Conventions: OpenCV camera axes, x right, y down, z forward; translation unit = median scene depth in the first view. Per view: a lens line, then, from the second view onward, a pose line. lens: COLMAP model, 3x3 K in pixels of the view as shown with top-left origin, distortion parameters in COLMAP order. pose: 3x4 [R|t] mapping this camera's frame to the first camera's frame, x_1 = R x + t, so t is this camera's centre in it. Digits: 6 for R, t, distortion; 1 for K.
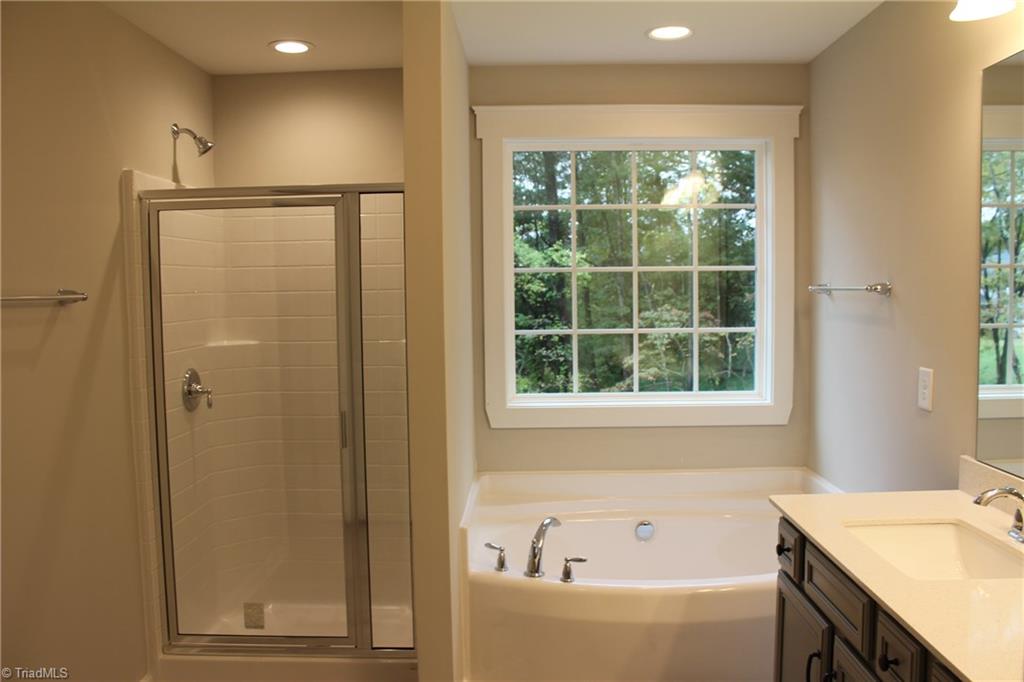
lens RADIAL K [[872.8, 0, 512.0], [0, 872.8, 341.0], [0, 0, 1]] dist [-0.153204, 0.161079]
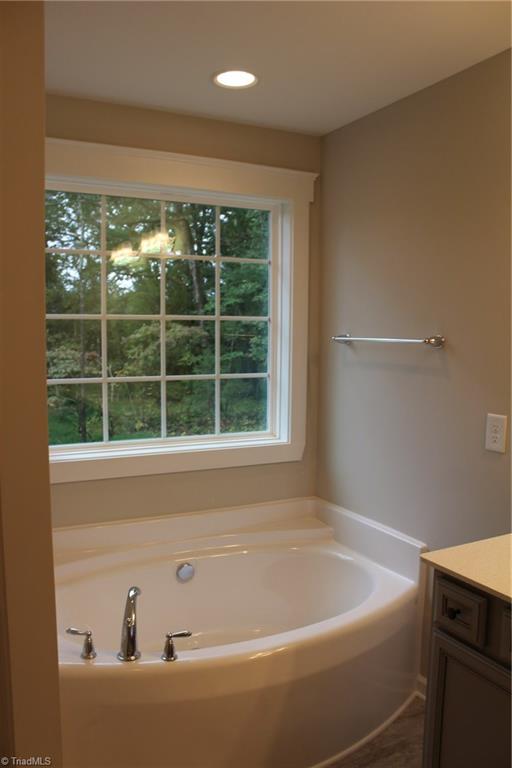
lens RADIAL K [[654.6, 0, 255.4], [0, 654.6, 398.0], [0, 0, 1]] dist [-0.153204, 0.161079]
pose [[0.882287, -0.030694, 0.469710, -0.143980], [0.012203, 0.999028, 0.042361, -0.022723], [-0.470554, -0.031643, 0.881804, 0.316882]]
